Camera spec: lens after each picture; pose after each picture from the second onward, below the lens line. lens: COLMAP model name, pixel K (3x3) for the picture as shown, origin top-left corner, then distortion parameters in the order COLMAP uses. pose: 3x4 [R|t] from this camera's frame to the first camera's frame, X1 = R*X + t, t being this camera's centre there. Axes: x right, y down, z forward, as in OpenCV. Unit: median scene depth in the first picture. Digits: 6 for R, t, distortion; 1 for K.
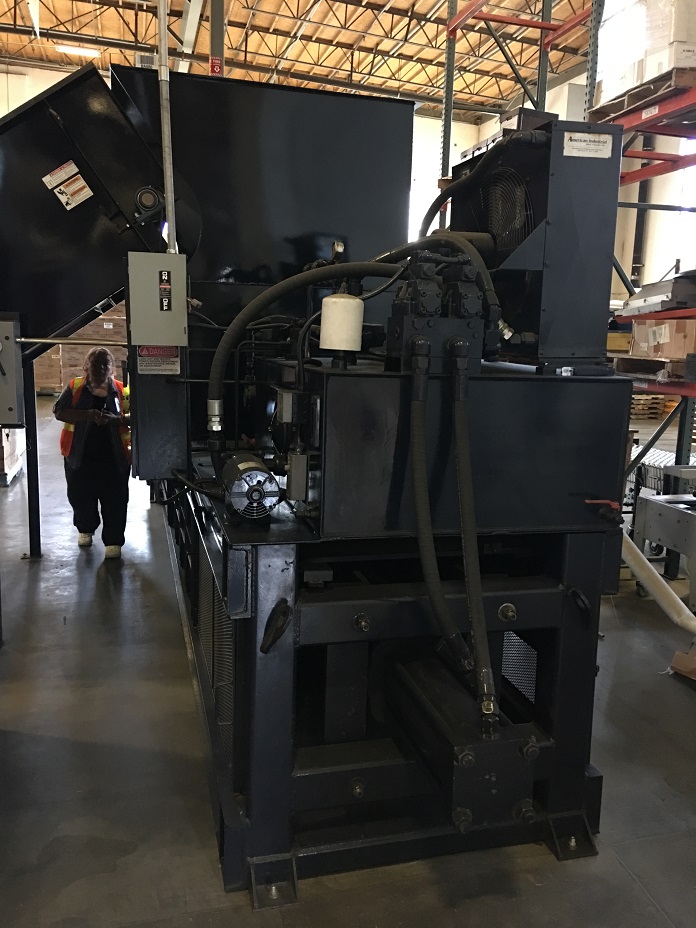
lens RADIAL K [[817.0, 0, 347.4], [0, 817.0, 465.0], [0, 0, 1]] dist [-0.005578, -0.017778]
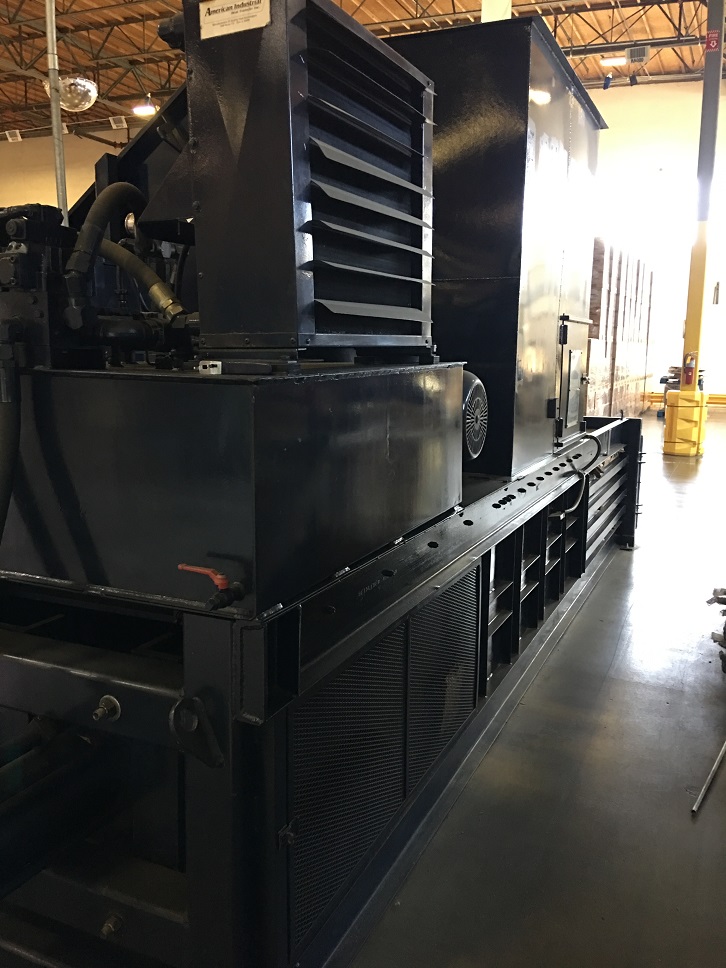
lens RADIAL K [[852.2, 0, 362.7], [0, 852.2, 484.8], [0, 0, 1]] dist [-0.005578, -0.017778]
pose [[0.771424, 0.081210, -0.631118, 0.107303], [-0.092485, 0.995600, 0.015064, -0.005688], [0.629565, 0.046748, 0.775540, 0.073476]]
